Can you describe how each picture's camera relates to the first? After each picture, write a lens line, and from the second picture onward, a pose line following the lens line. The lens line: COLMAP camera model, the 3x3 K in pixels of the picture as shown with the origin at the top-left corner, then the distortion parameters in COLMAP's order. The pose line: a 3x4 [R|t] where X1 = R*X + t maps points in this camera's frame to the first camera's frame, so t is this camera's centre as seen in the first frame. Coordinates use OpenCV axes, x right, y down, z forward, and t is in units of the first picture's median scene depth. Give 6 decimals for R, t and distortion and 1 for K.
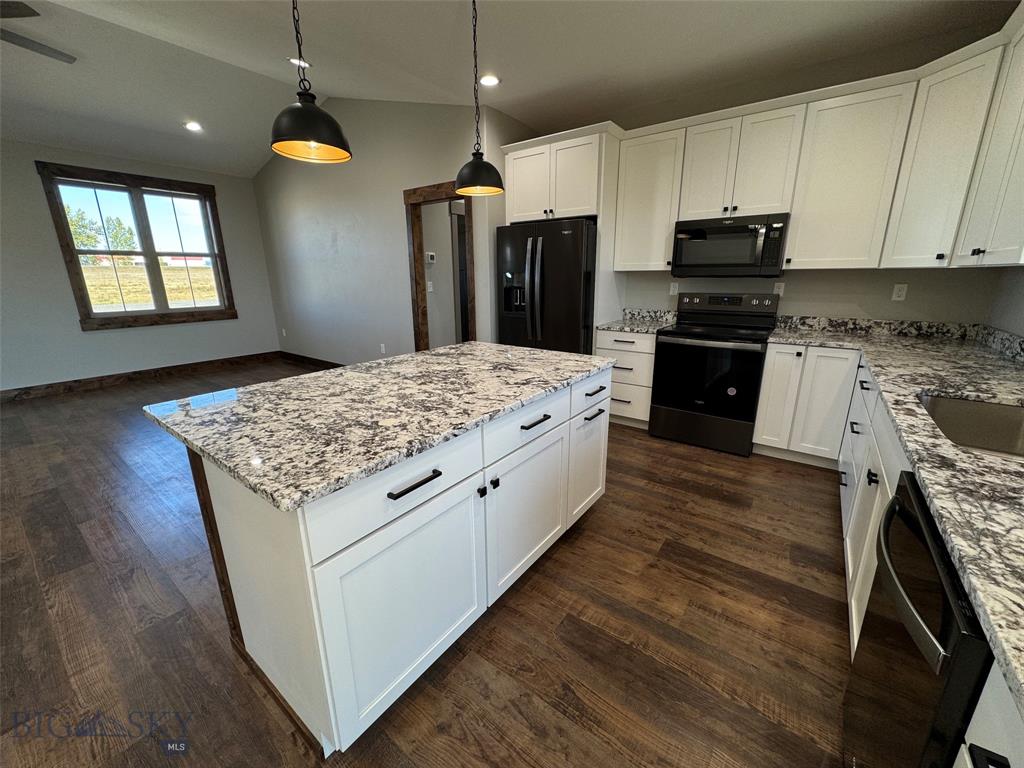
lens RADIAL K [[406.3, 0, 512.7], [0, 406.3, 382.2], [0, 0, 1]] dist [-0.001326, 0.000344]
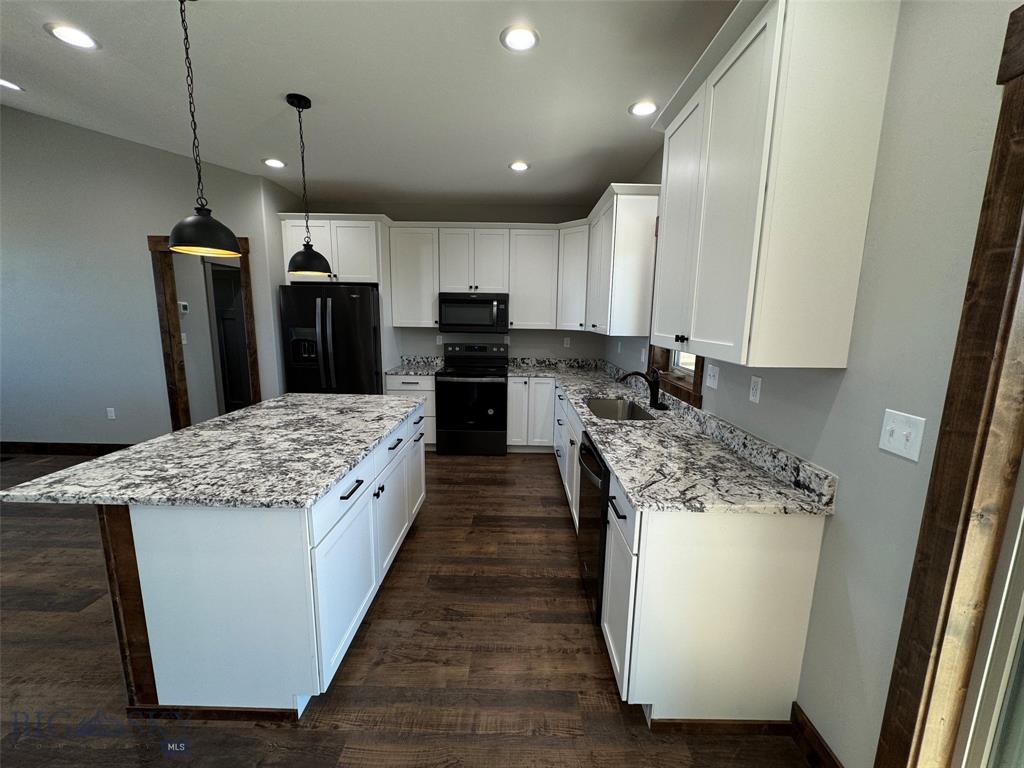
lens RADIAL K [[406.3, 0, 512.7], [0, 406.3, 381.9], [0, 0, 1]] dist [-0.001326, 0.000344]
pose [[0.810251, -0.074302, 0.581354, -0.246213], [0.129501, 0.990111, -0.053945, 0.006548], [-0.571596, 0.118994, 0.811861, -0.246114]]
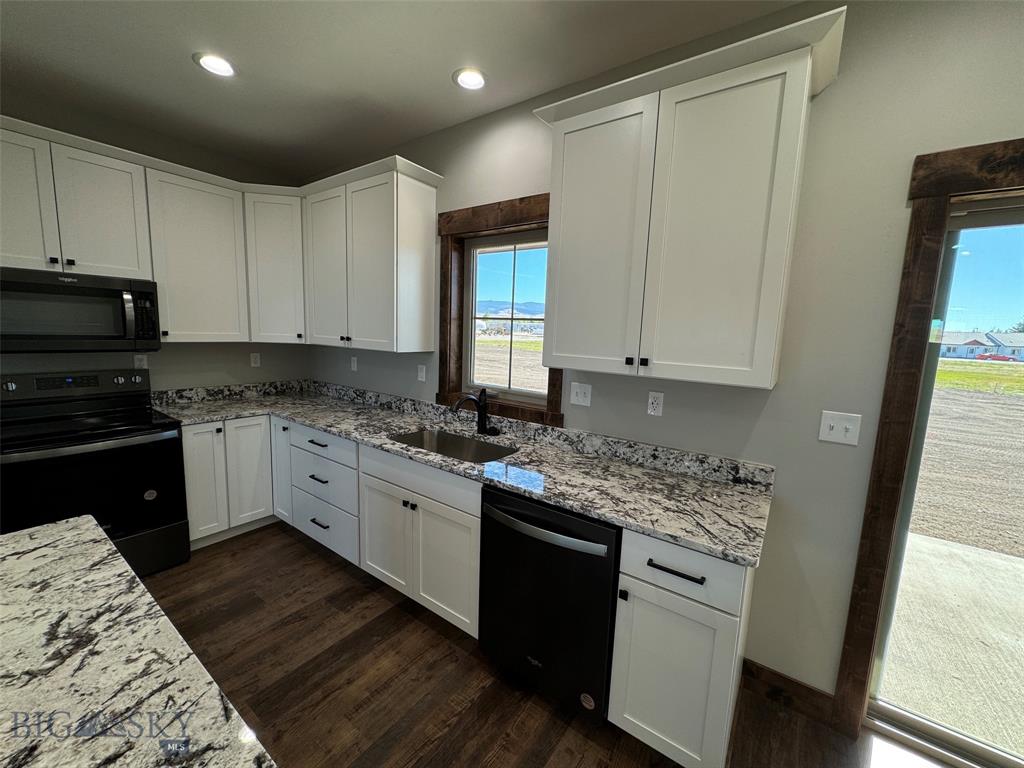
lens RADIAL K [[406.3, 0, 511.8], [0, 406.3, 382.1], [0, 0, 1]] dist [-0.001326, 0.000344]
pose [[-0.016533, -0.121678, 0.992432, -0.247148], [0.221142, 0.967542, 0.122310, -0.142254], [-0.975102, 0.221490, 0.010912, 0.281627]]
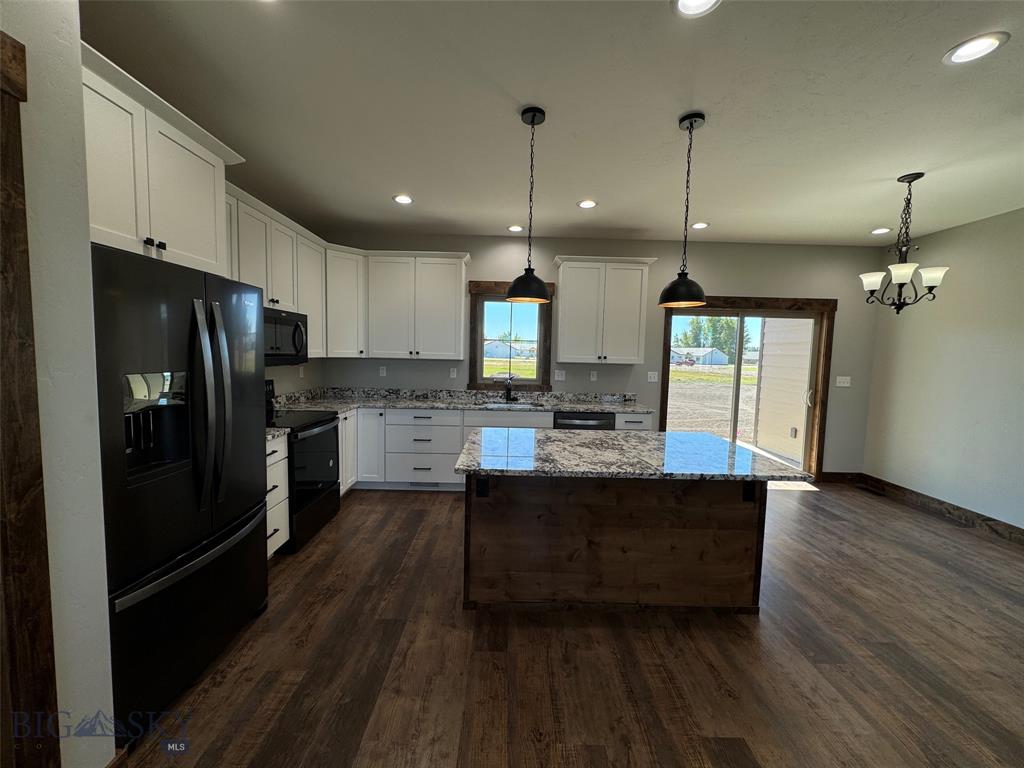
lens RADIAL K [[406.3, 0, 511.0], [0, 406.3, 383.3], [0, 0, 1]] dist [-0.001326, 0.000344]
pose [[-0.602131, -0.068530, 0.795450, -0.710513], [0.187096, 0.956456, 0.224027, -0.382741], [-0.776166, 0.283719, -0.563090, 1.291618]]
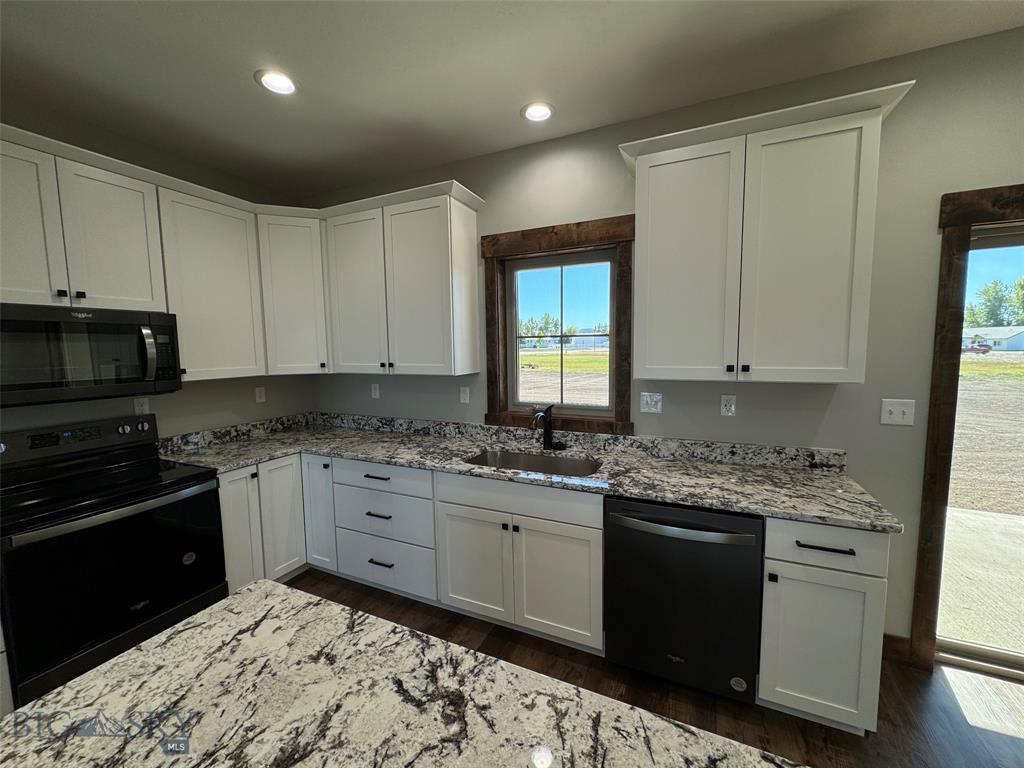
lens RADIAL K [[406.3, 0, 511.8], [0, 406.3, 382.0], [0, 0, 1]] dist [-0.001326, 0.000344]
pose [[-0.205372, -0.075698, 0.975752, -0.233261], [0.267943, 0.954562, 0.130450, -0.221754], [-0.941291, 0.288236, -0.175757, 0.570617]]
